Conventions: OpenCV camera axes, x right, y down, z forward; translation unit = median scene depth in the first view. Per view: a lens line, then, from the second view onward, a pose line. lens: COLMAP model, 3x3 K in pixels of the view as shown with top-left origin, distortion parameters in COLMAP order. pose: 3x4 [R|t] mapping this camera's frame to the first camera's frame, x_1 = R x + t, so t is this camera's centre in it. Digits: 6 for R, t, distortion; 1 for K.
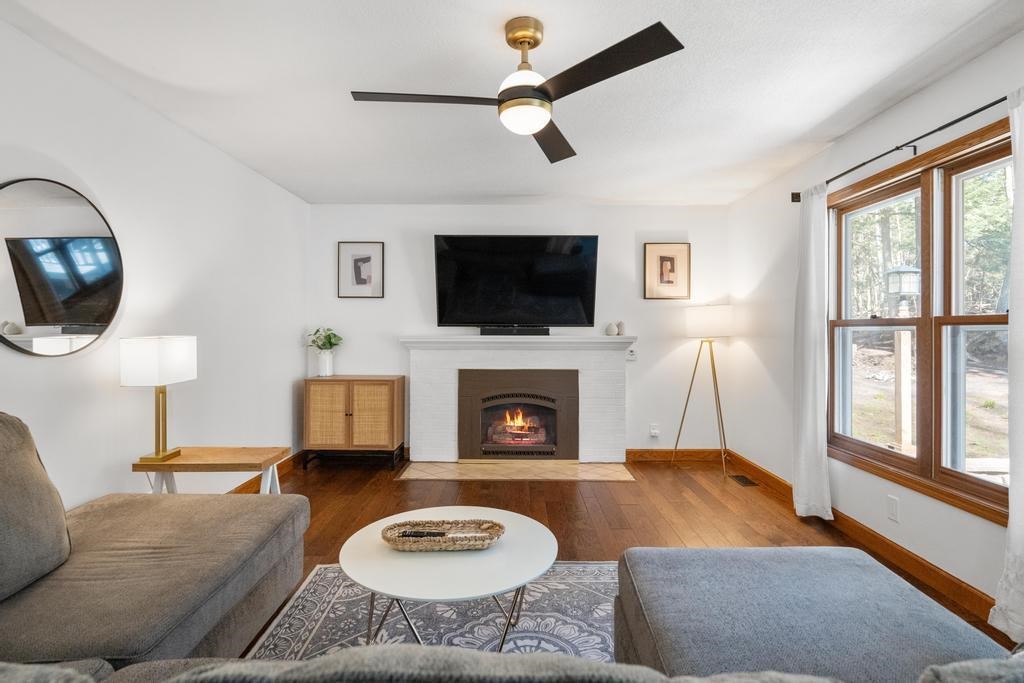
lens RADIAL K [[517.4, 0, 508.7], [0, 517.4, 331.7], [0, 0, 1]] dist [-0.006403, 0.002423]
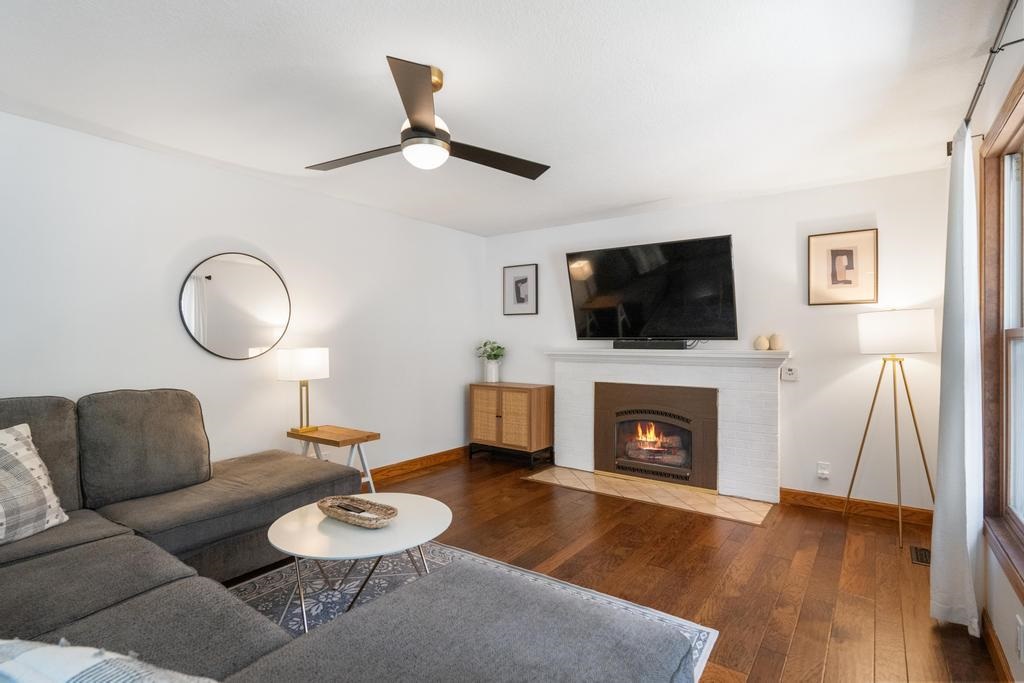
lens RADIAL K [[499.7, 0, 513.7], [0, 499.7, 345.3], [0, 0, 1]] dist [0.000066, -0.000348]
pose [[0.817394, 0.004250, -0.576063, 0.341940], [-0.003226, 0.999991, 0.002800, -0.001780], [0.576070, -0.000430, 0.817400, 0.099560]]
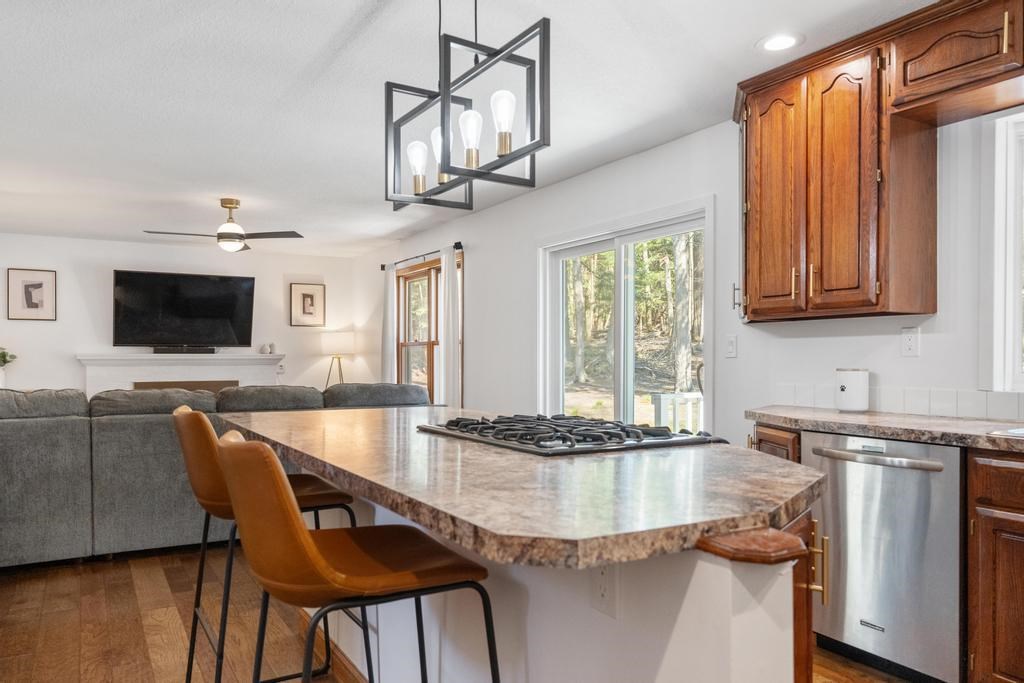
lens RADIAL K [[730.3, 0, 507.9], [0, 730.3, 352.0], [0, 0, 1]] dist [-0.010062, -0.002691]
pose [[0.858050, 0.000390, 0.513565, -0.216354], [0.005001, 0.999946, -0.009114, 0.022336], [-0.513541, 0.010388, 0.858002, -0.874732]]
